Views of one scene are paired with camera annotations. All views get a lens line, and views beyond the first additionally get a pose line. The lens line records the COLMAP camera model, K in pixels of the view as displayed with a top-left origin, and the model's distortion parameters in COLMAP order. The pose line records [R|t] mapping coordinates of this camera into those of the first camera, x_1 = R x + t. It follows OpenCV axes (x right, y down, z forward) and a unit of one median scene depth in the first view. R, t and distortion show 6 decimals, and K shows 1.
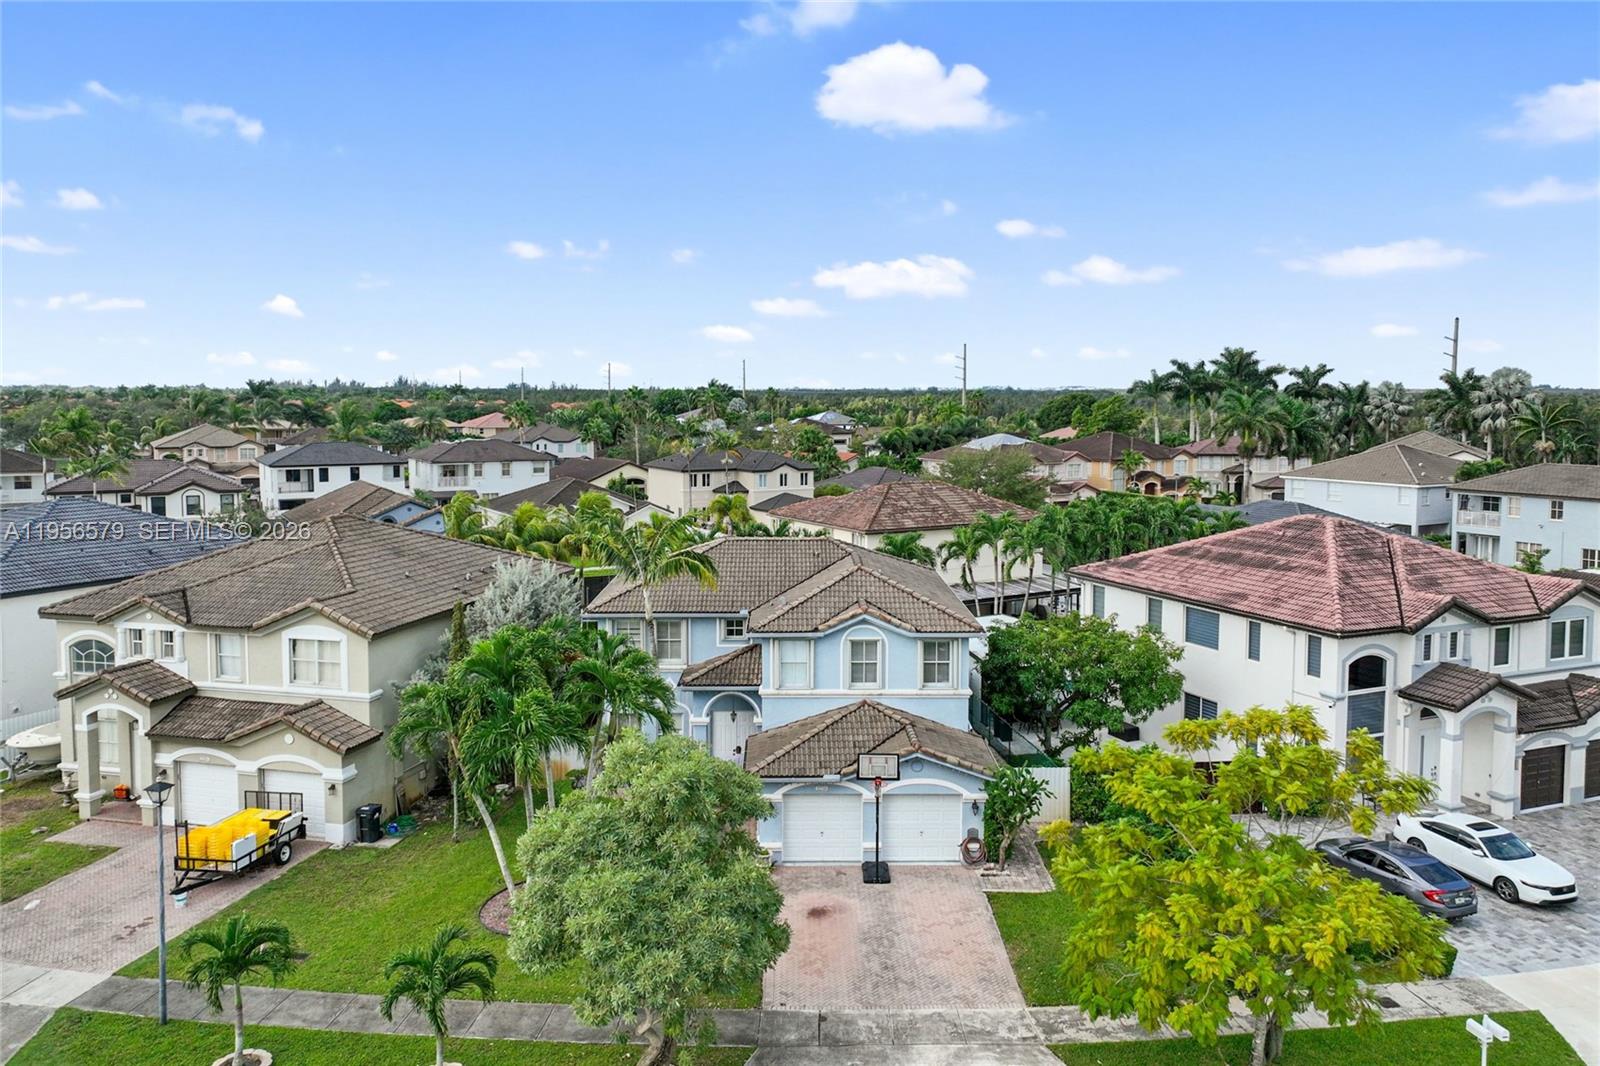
lens RADIAL K [[1220.4, 0, 800.9], [0, 1220.4, 482.9], [0, 0, 1]] dist [0.031778, 0.001891]
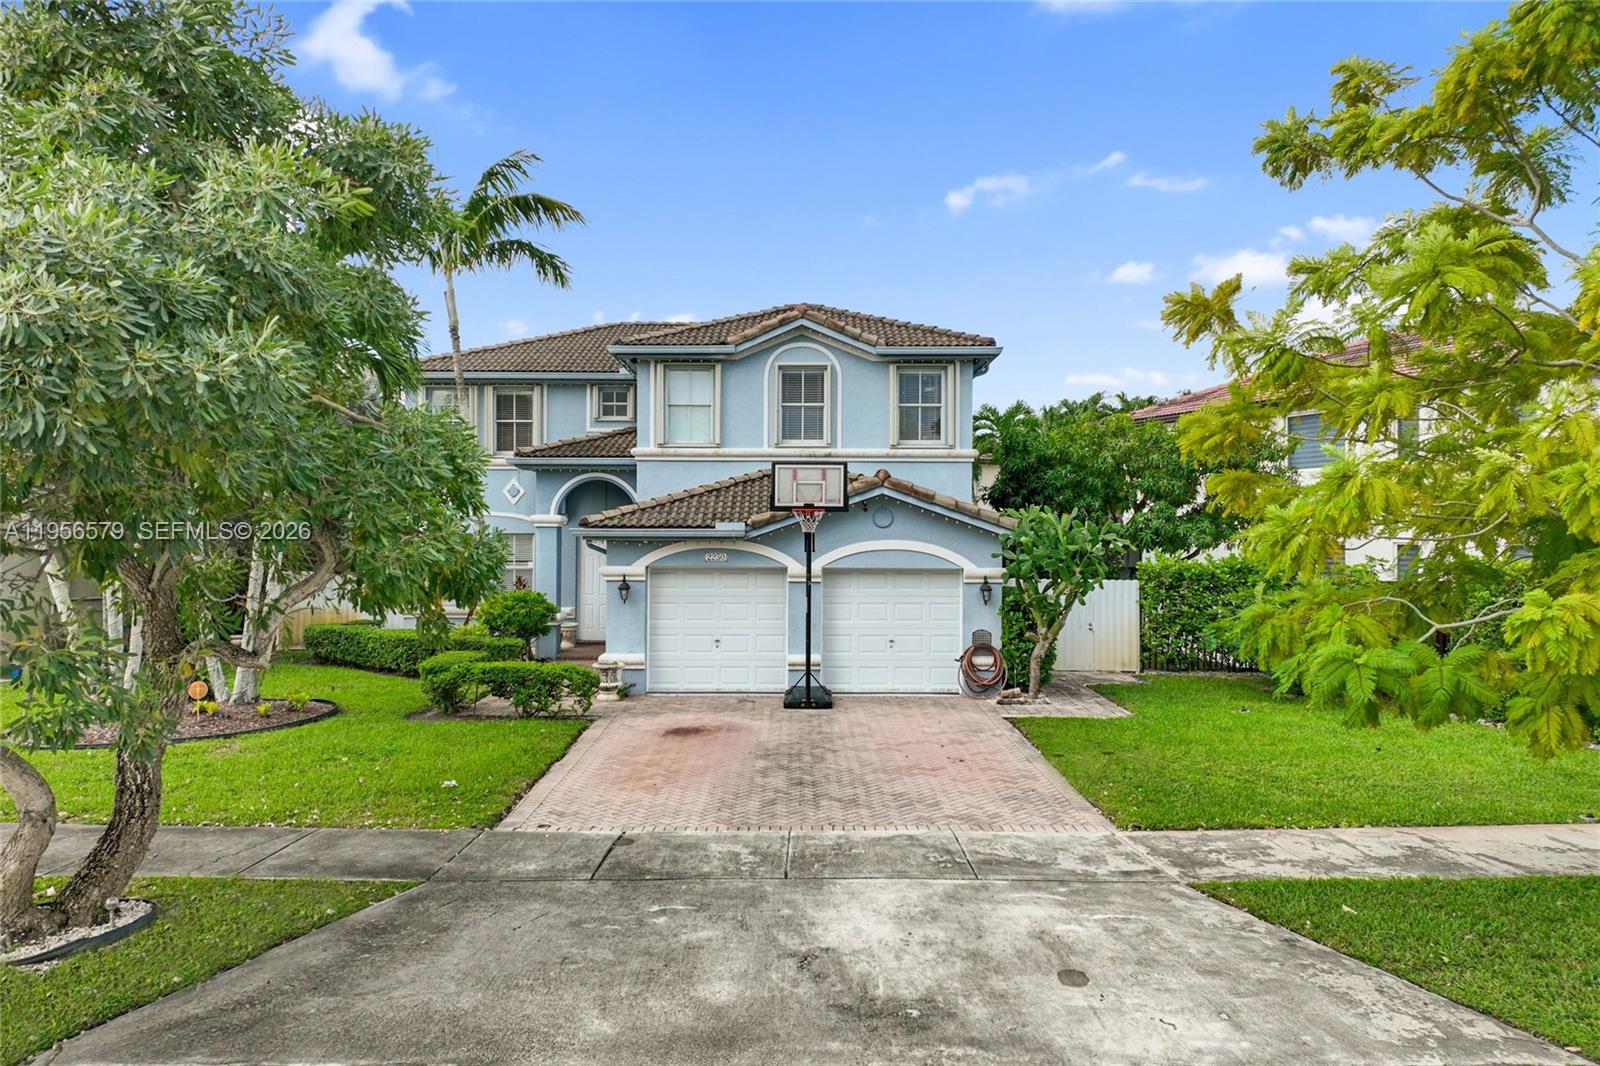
lens RADIAL K [[1127.5, 0, 800.0], [0, 1127.5, 533.0], [0, 0, 1]] dist [0.029271, 0.011593]
pose [[0.999943, 0.004483, -0.009650, 0.054509], [-0.005257, 0.996634, -0.081811, 0.249839], [0.009251, 0.081857, 0.996601, 0.422833]]
